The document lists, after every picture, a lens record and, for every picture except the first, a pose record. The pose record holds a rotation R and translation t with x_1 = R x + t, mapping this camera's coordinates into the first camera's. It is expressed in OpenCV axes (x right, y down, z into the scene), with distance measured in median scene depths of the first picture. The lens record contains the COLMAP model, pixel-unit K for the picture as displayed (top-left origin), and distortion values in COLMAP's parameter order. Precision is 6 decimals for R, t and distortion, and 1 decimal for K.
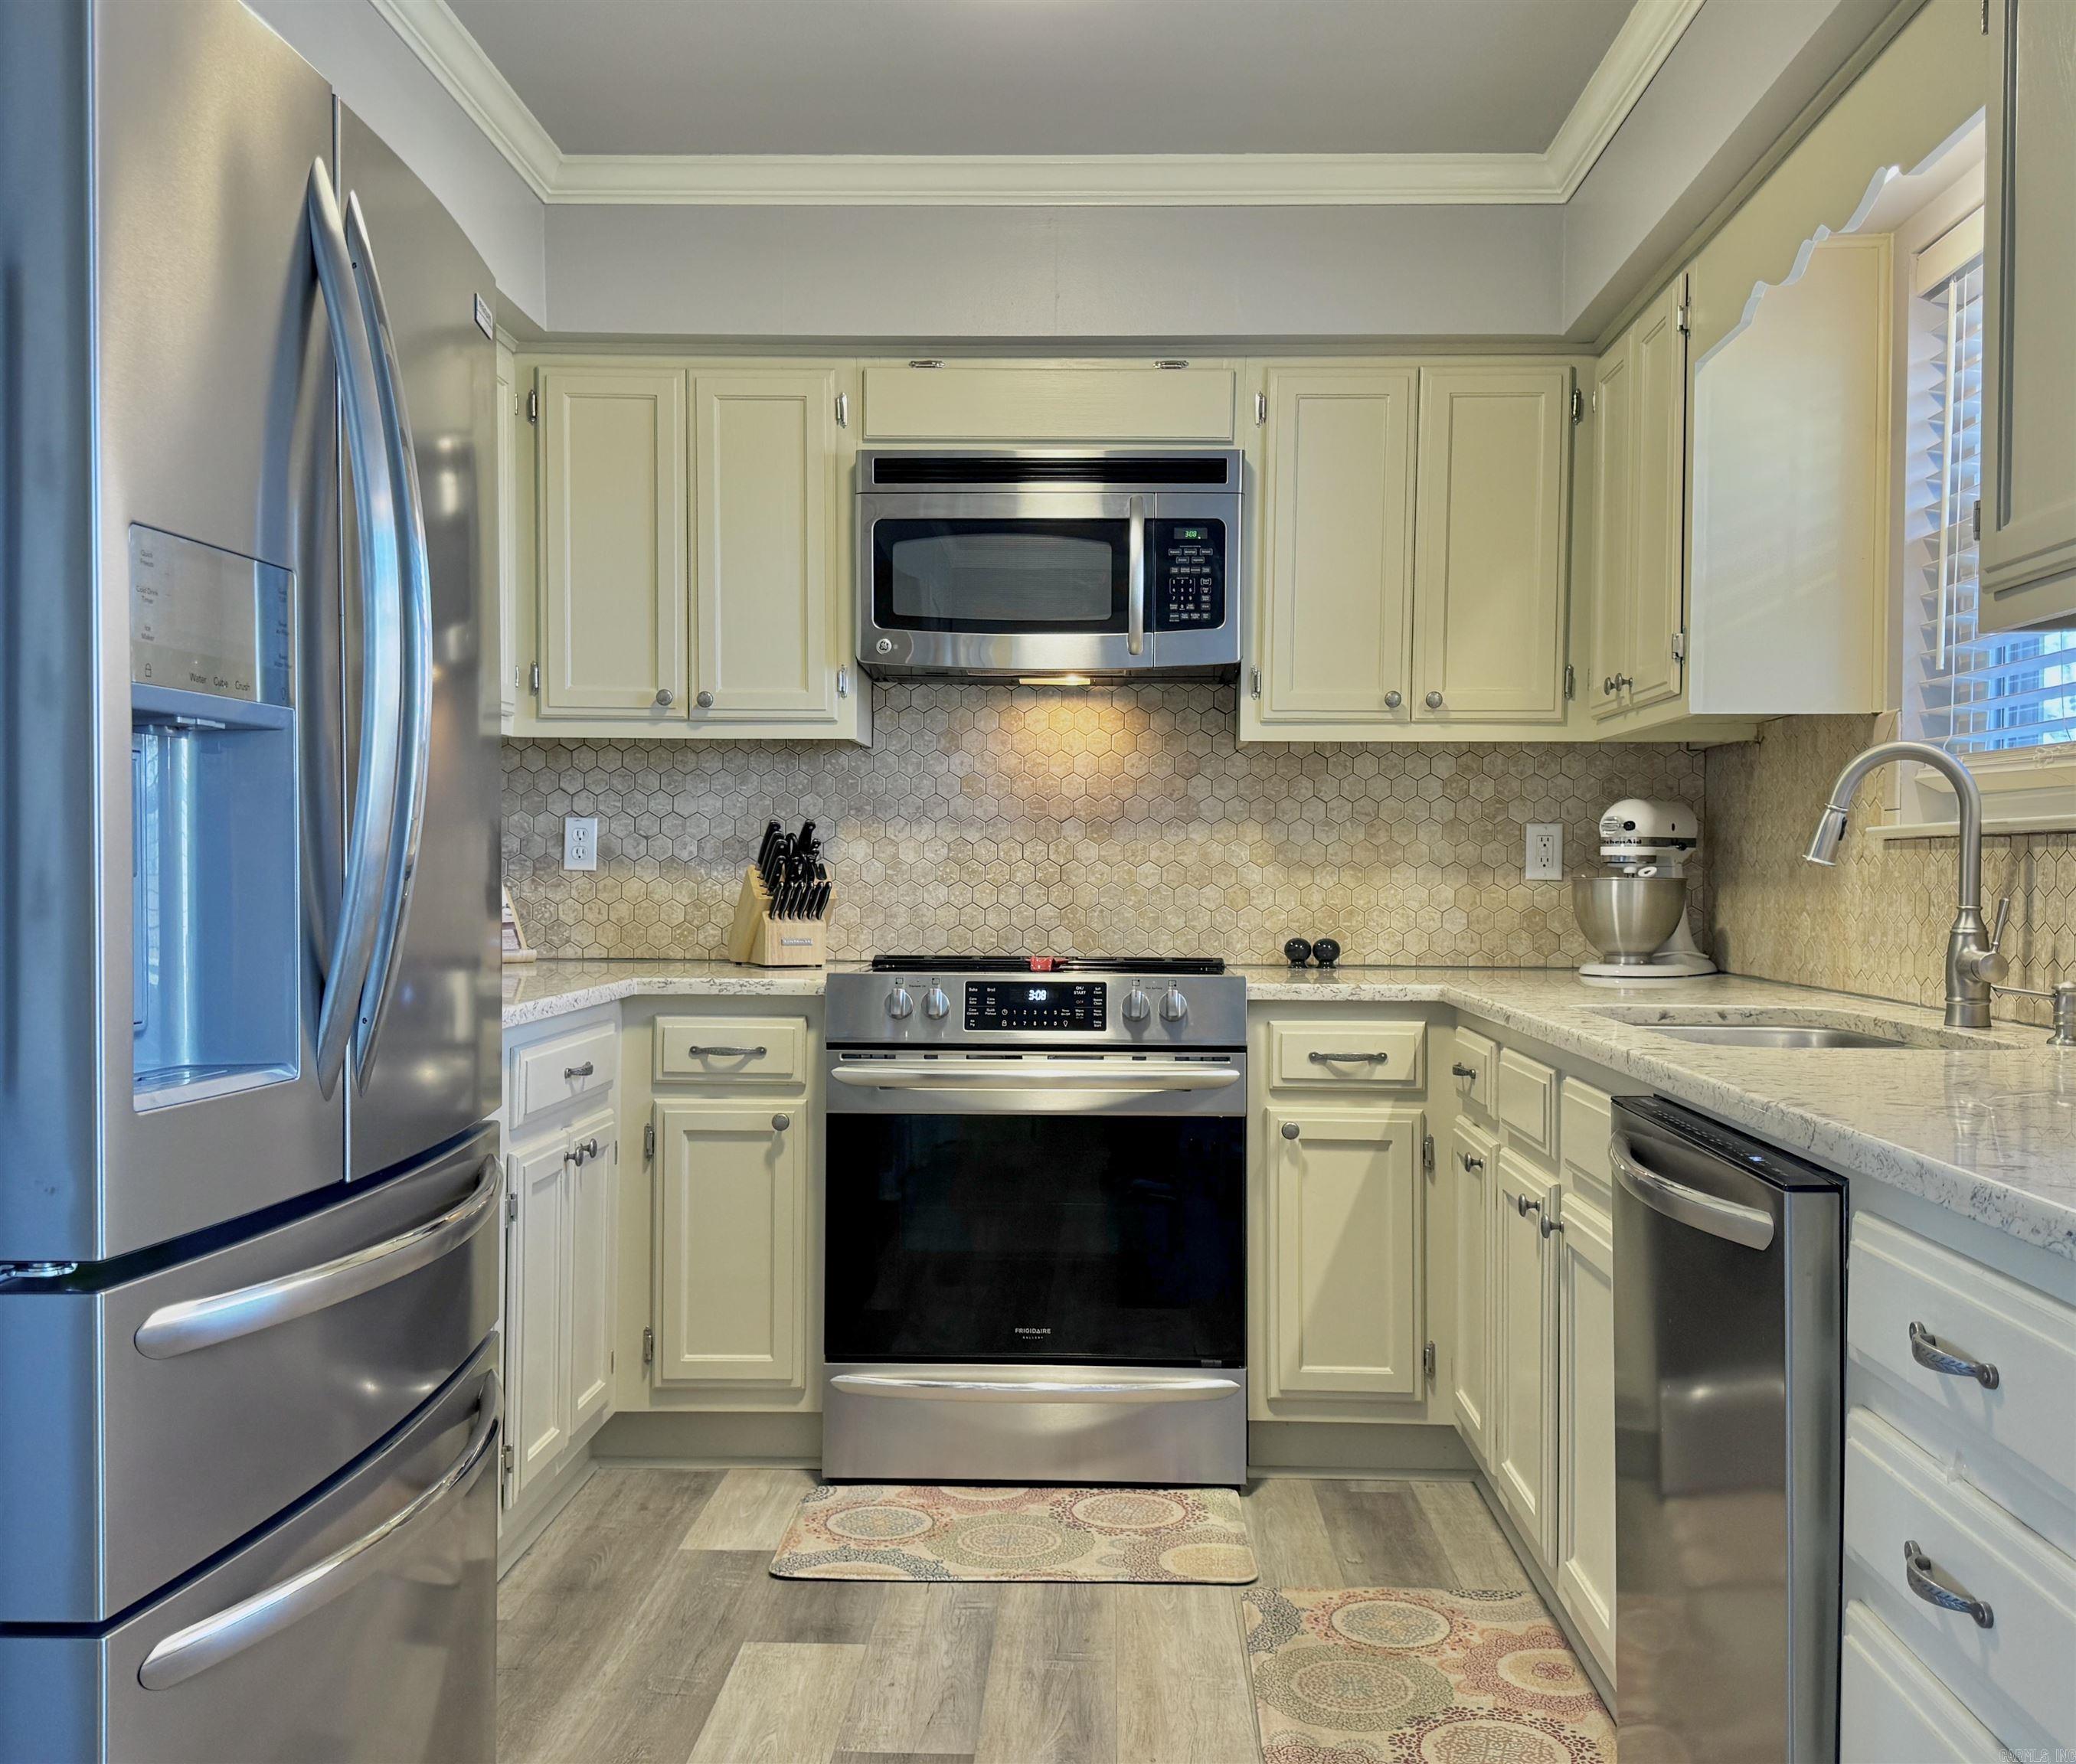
lens RADIAL K [[1943.7, 0, 1044.5], [0, 1943.7, 887.8], [0, 0, 1]] dist [0.106196, 0.000000]
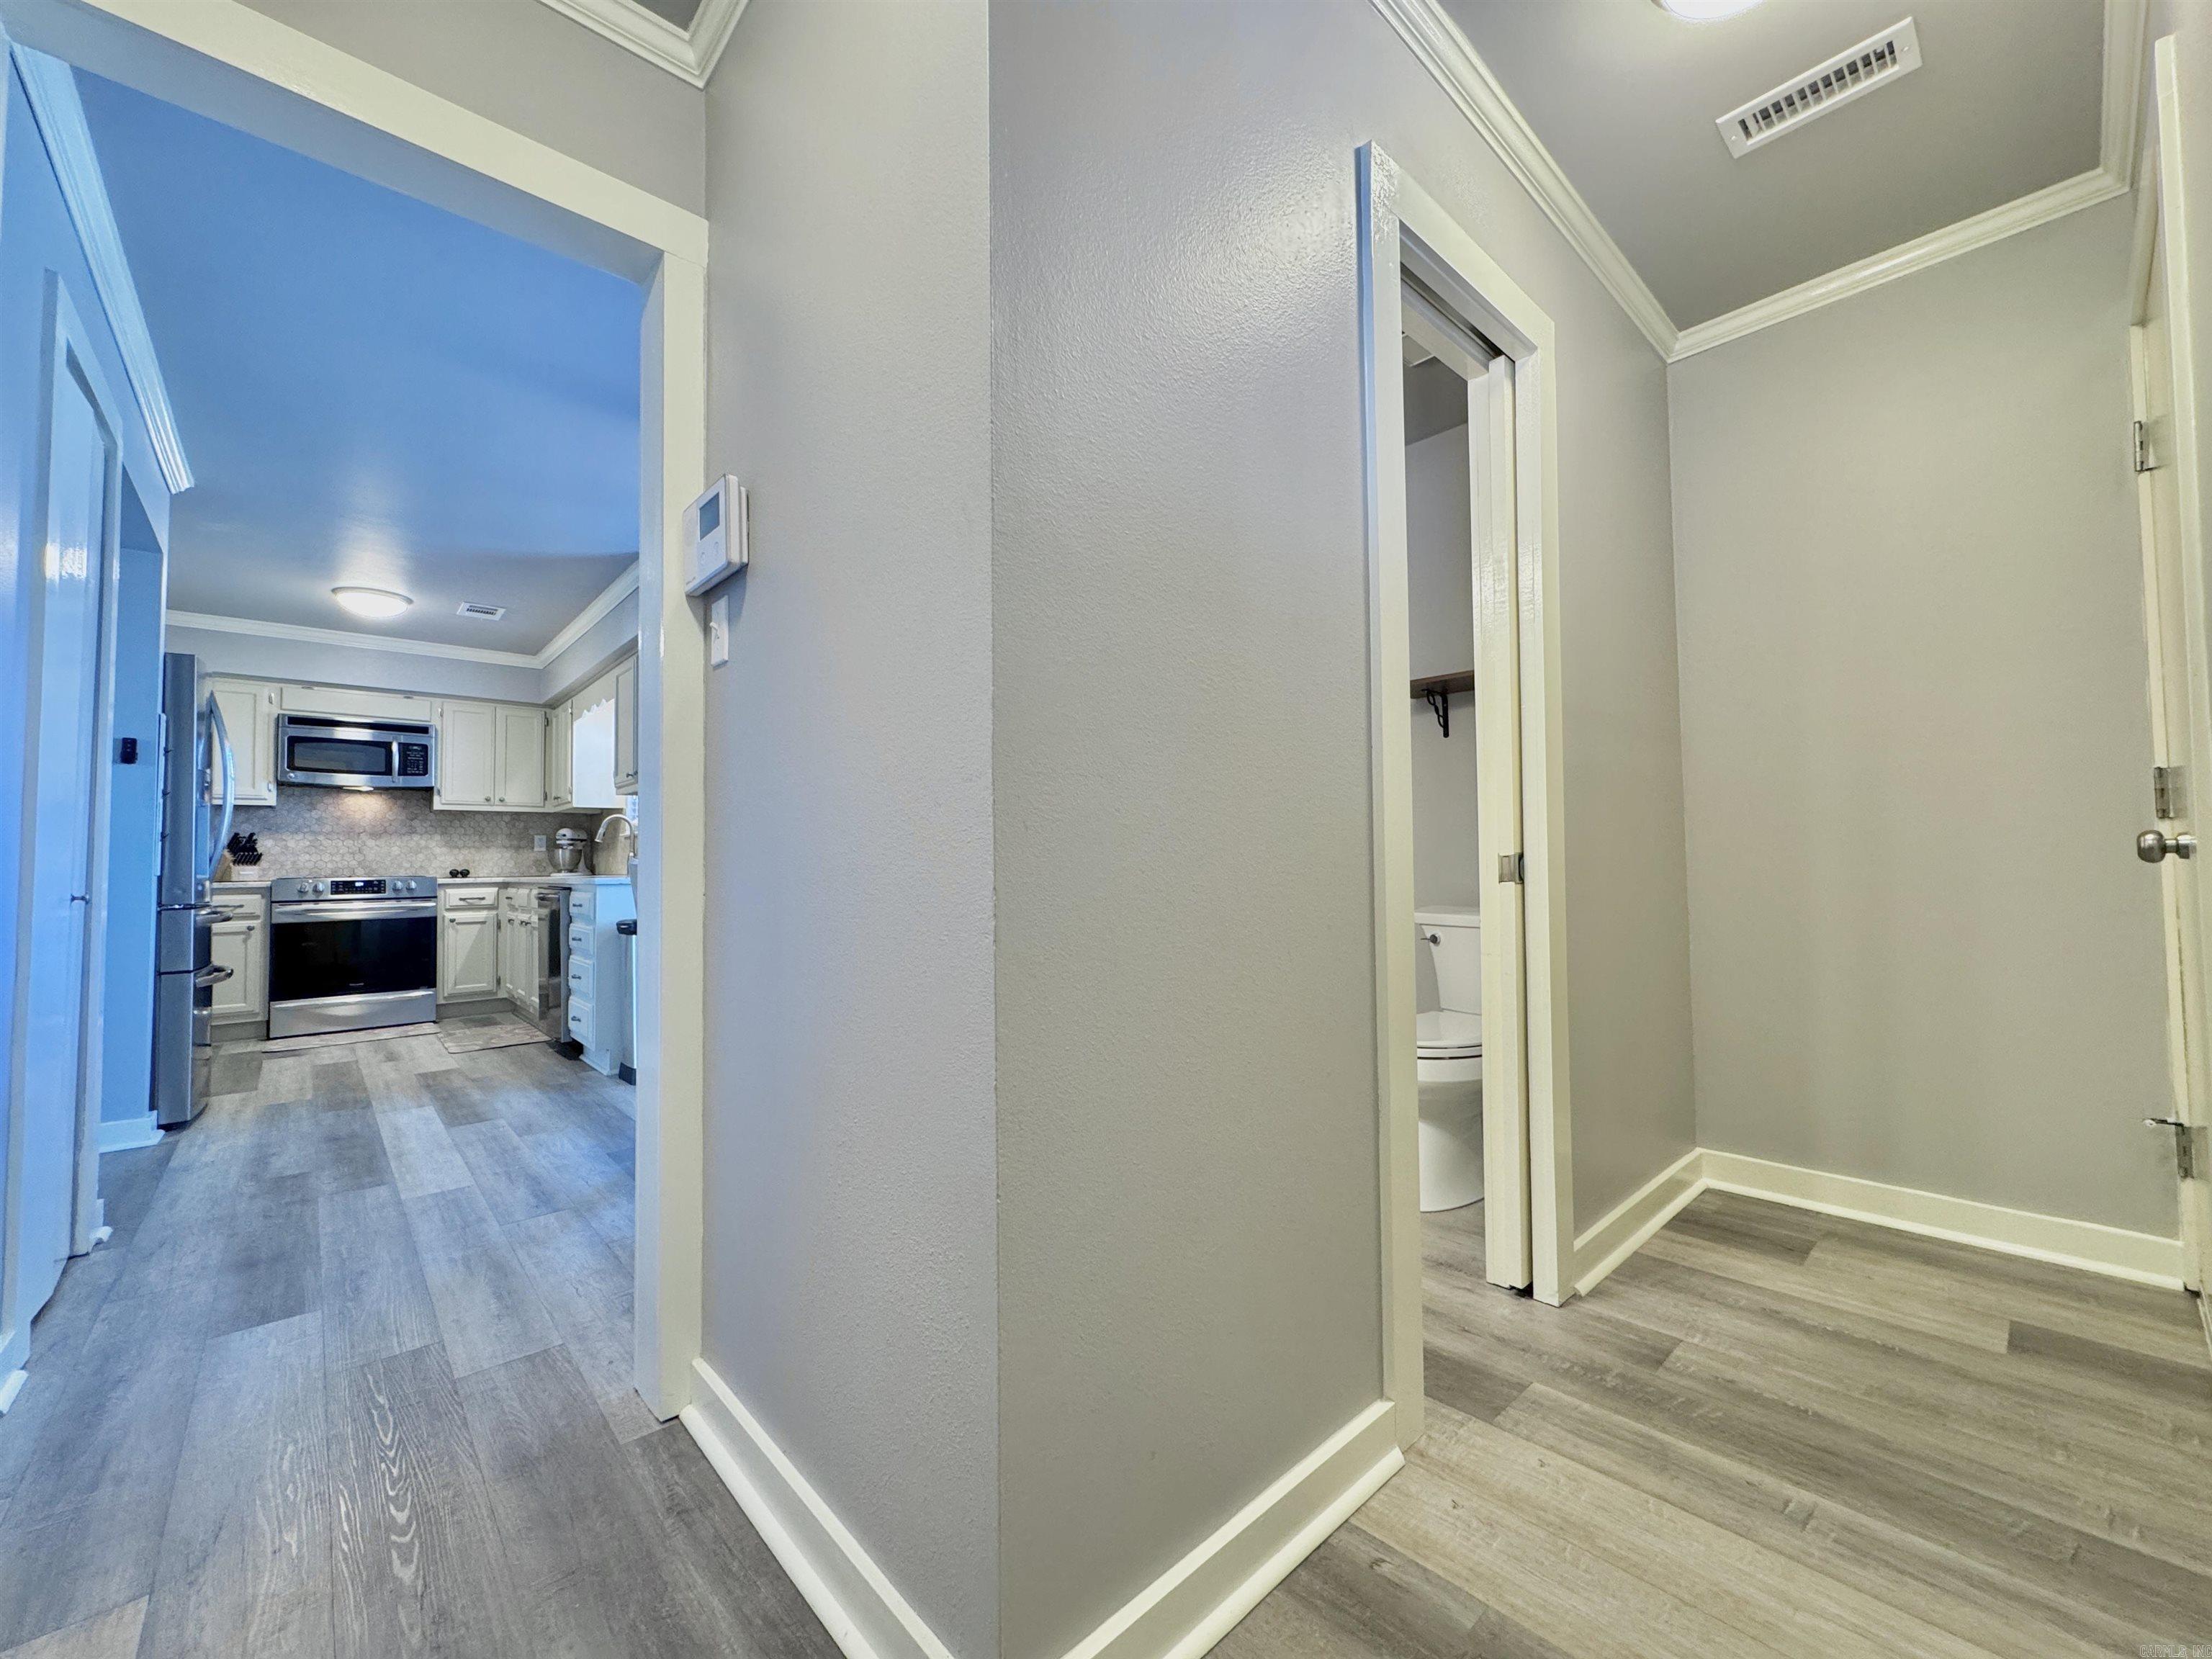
lens RADIAL K [[883.8, 0, 1113.5], [0, 883.8, 831.8], [0, 0, 1]] dist [-0.000962, 0.000869]
pose [[0.710945, 0.007007, 0.703213, -0.140688], [0.028259, 0.998858, -0.038522, 0.056370], [-0.702680, 0.047260, 0.709935, -0.929409]]
